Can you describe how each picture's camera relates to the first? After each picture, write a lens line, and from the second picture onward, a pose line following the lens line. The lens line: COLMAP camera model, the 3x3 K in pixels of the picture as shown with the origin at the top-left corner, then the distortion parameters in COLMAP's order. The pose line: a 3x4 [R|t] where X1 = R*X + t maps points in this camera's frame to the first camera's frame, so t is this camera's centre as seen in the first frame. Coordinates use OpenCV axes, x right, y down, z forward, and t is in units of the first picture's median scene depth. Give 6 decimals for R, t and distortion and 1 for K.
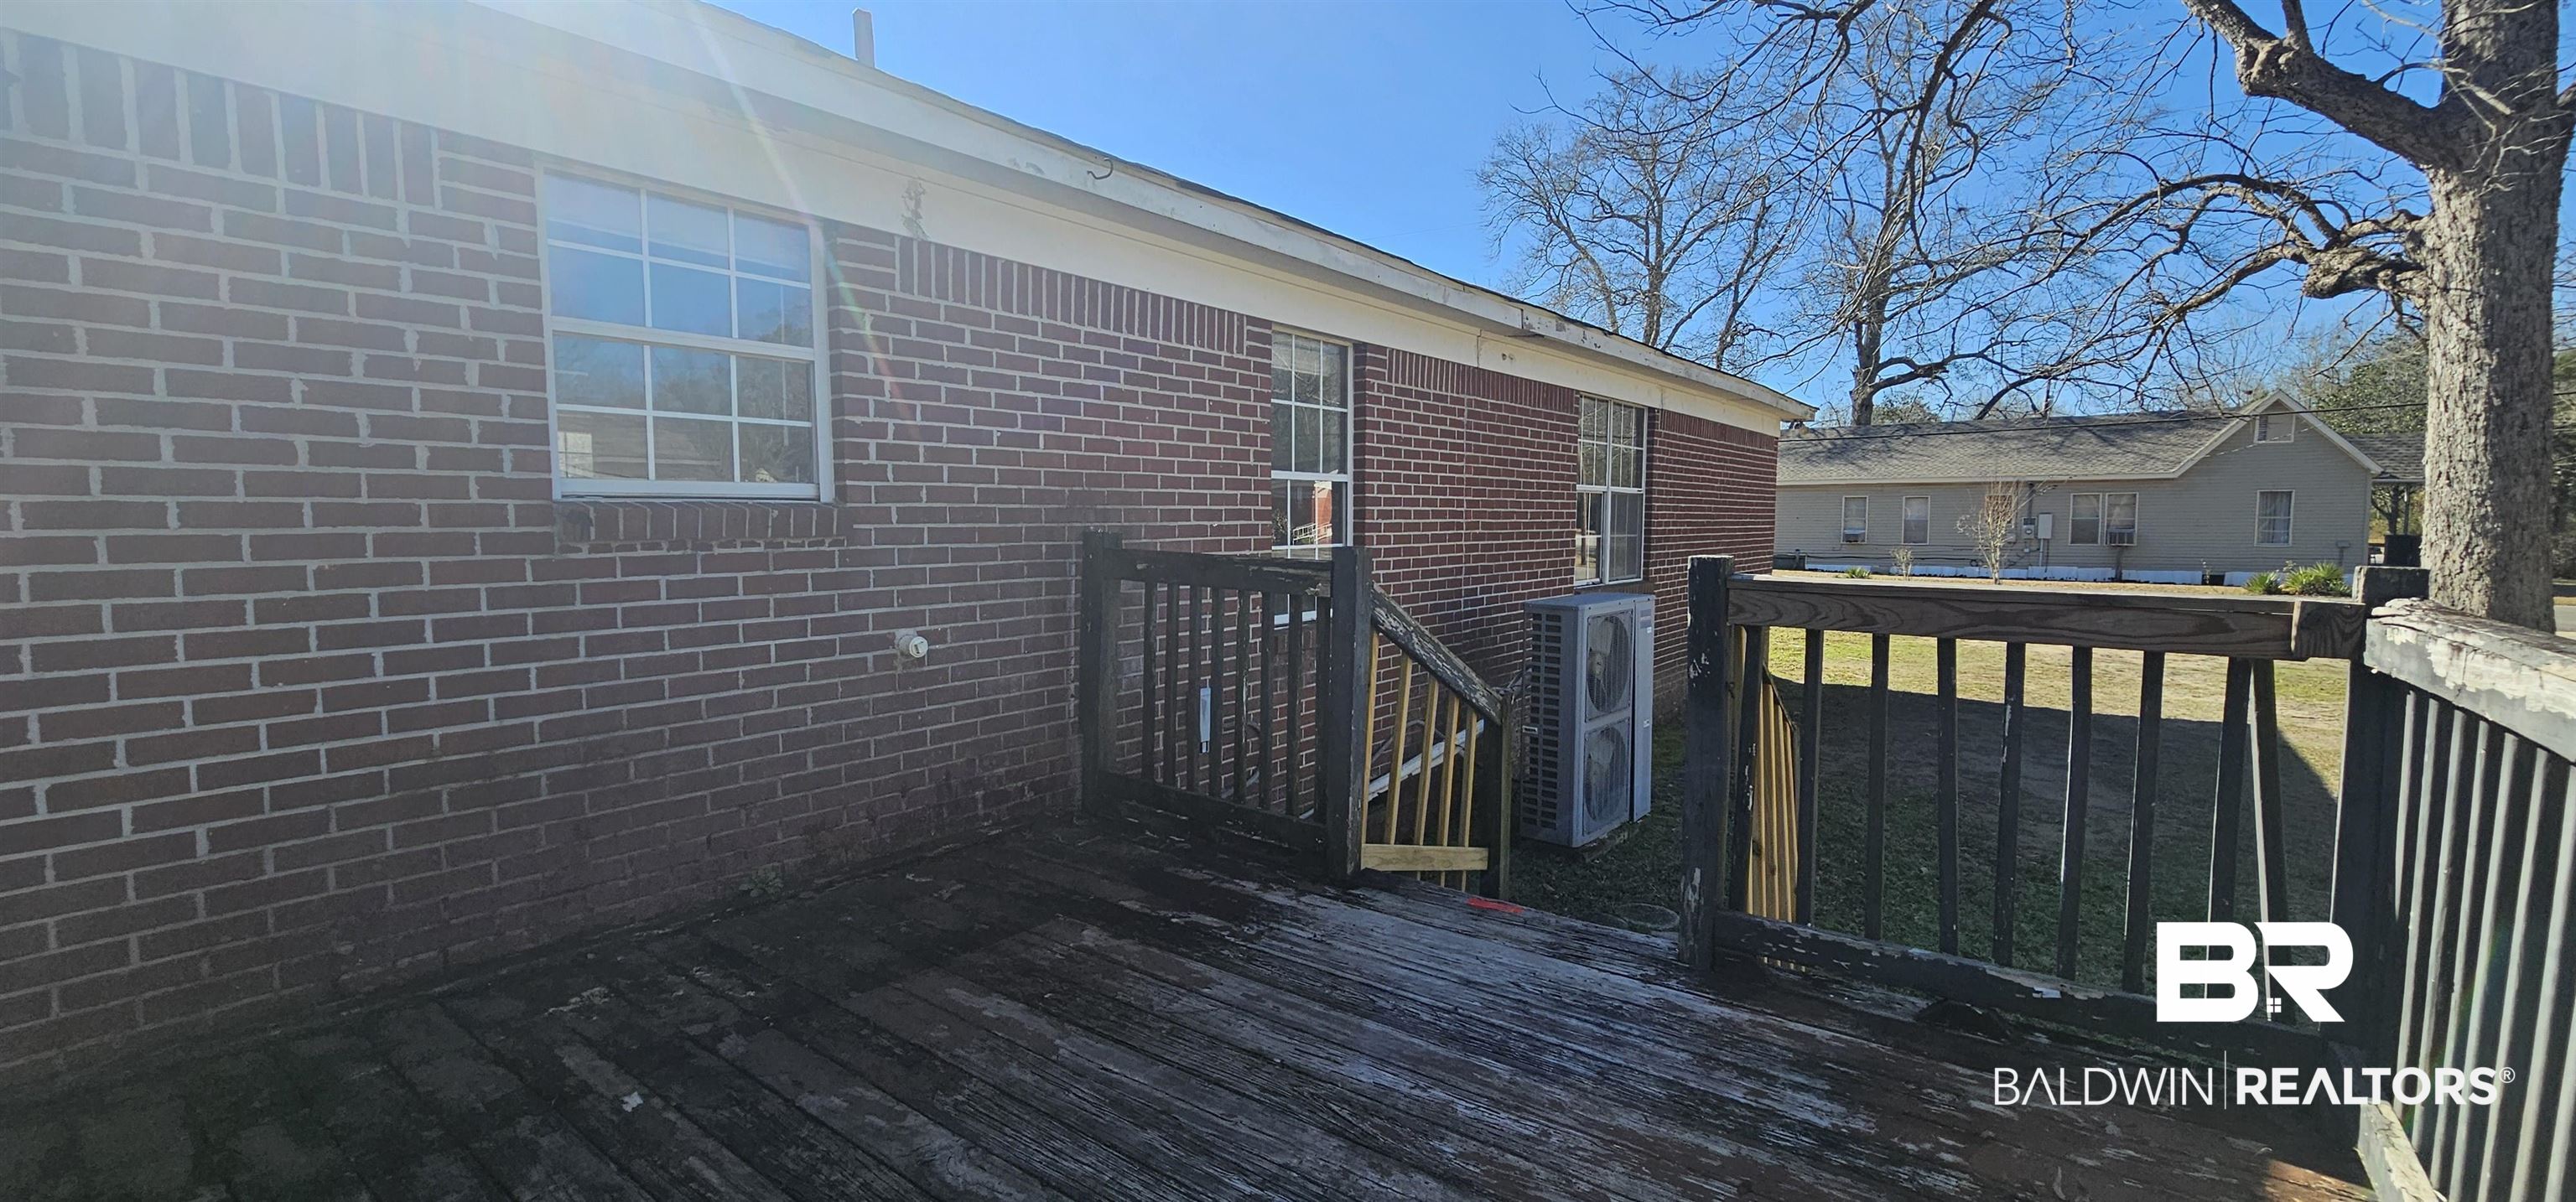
lens RADIAL K [[1055.4, 0, 1294.9], [0, 1055.4, 601.7], [0, 0, 1]] dist [-0.001122, 0.001298]
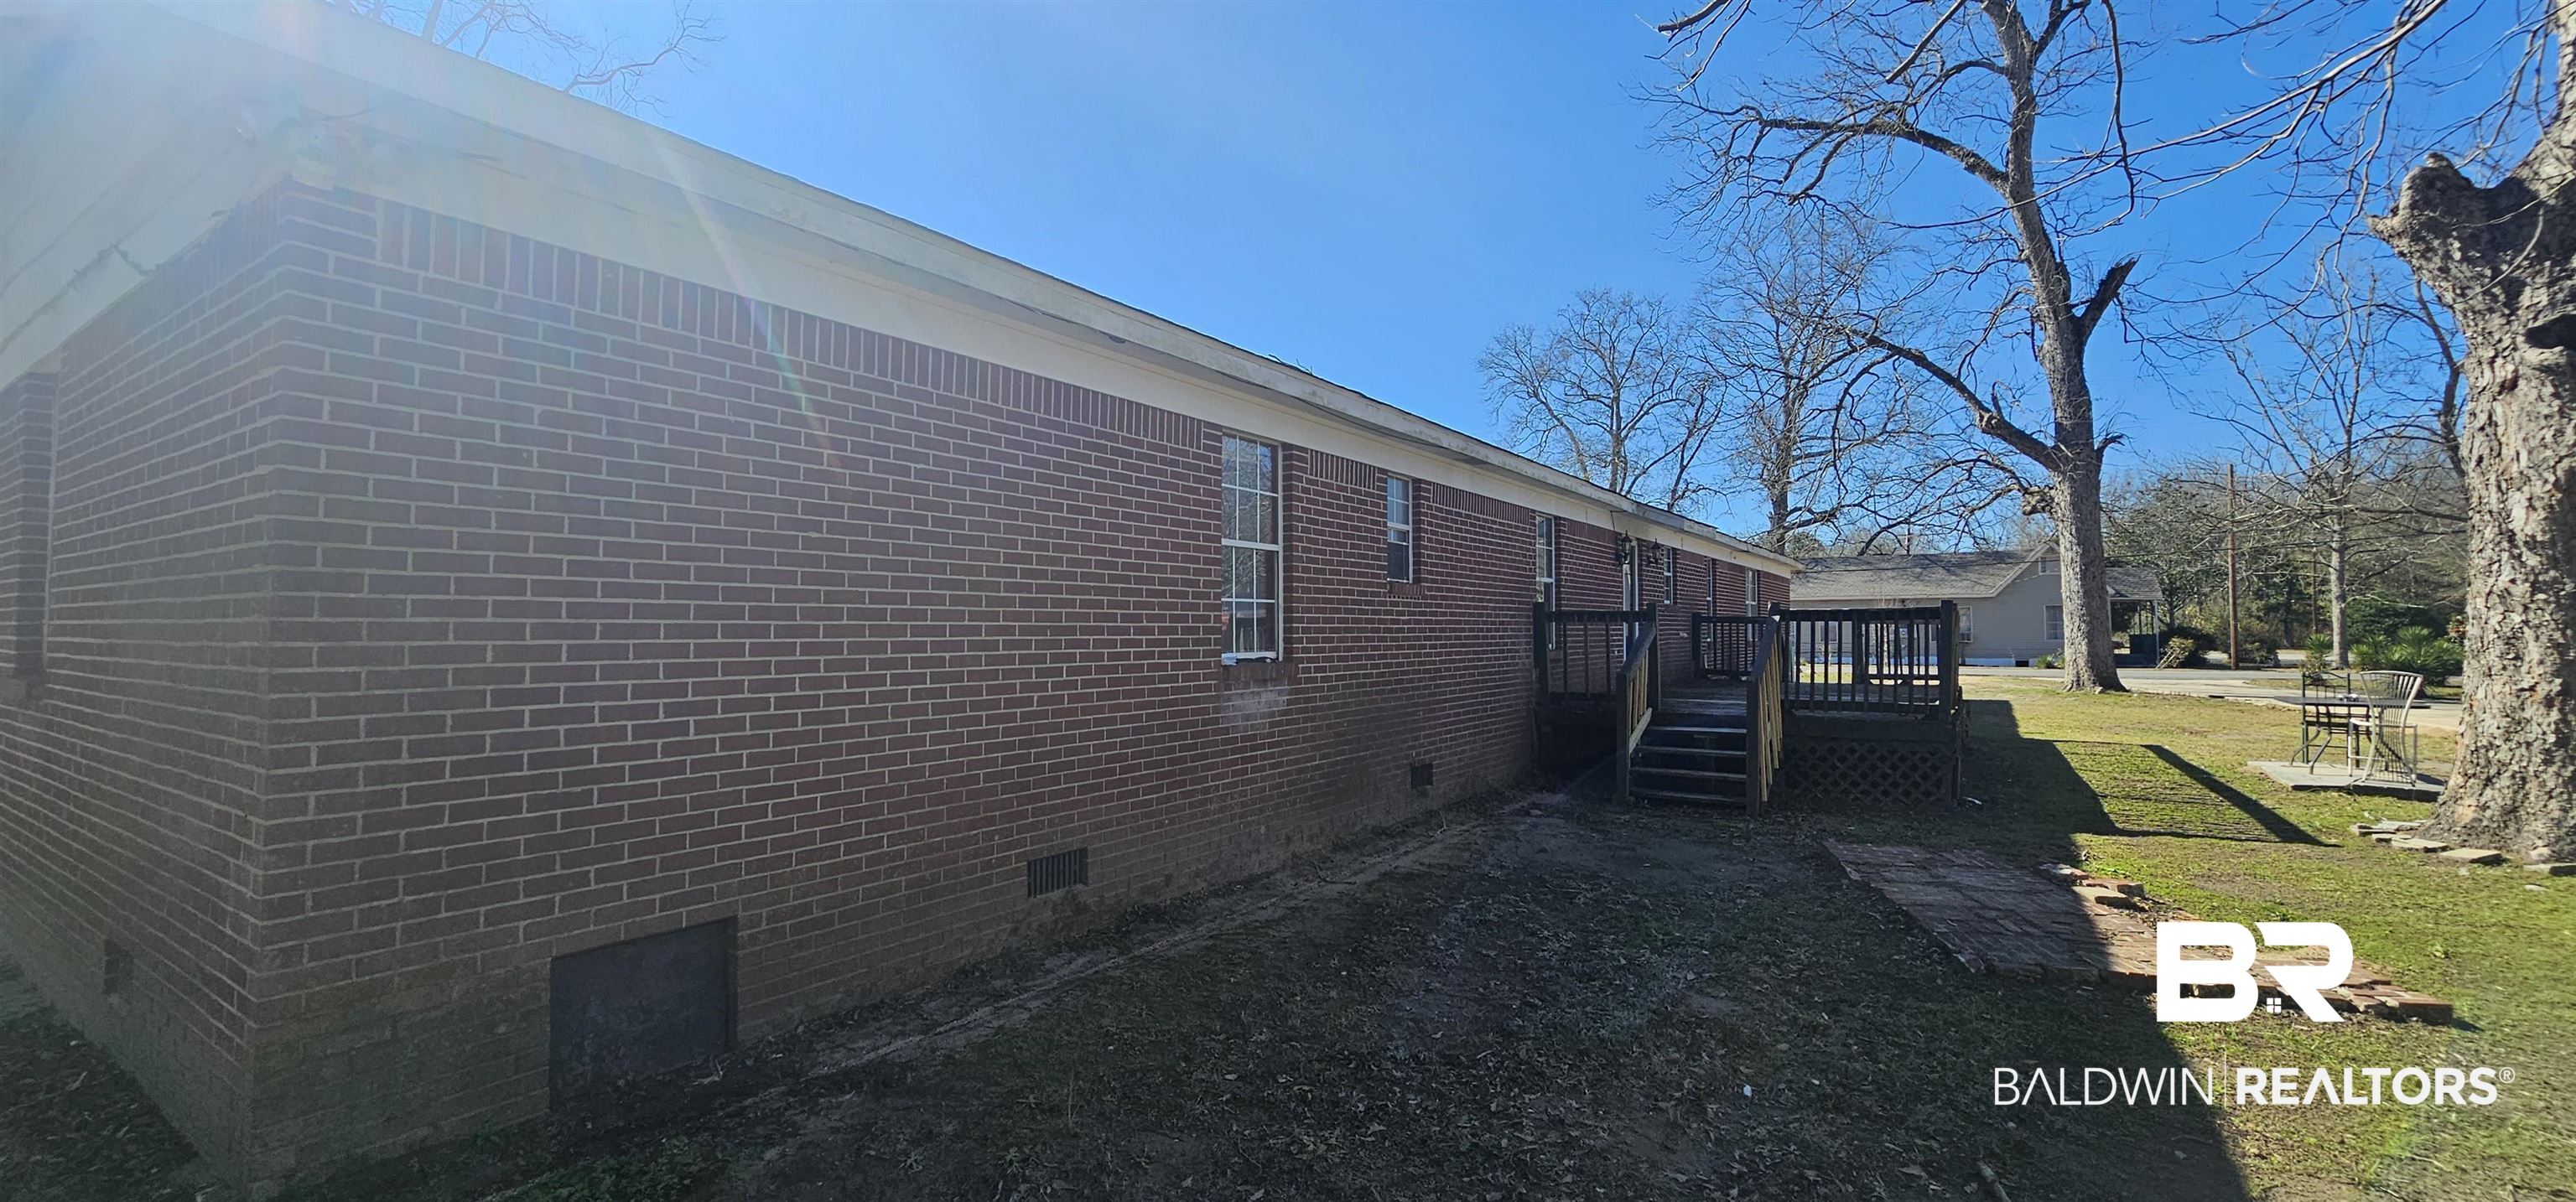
lens RADIAL K [[1055.4, 0, 1279.4], [0, 1055.4, 600.0], [0, 0, 1]] dist [-0.001122, 0.001298]
pose [[0.997228, 0.003117, 0.074336, -0.192028], [0.005035, 0.994004, -0.109226, 0.030349], [-0.074231, 0.109297, 0.991234, -0.271885]]
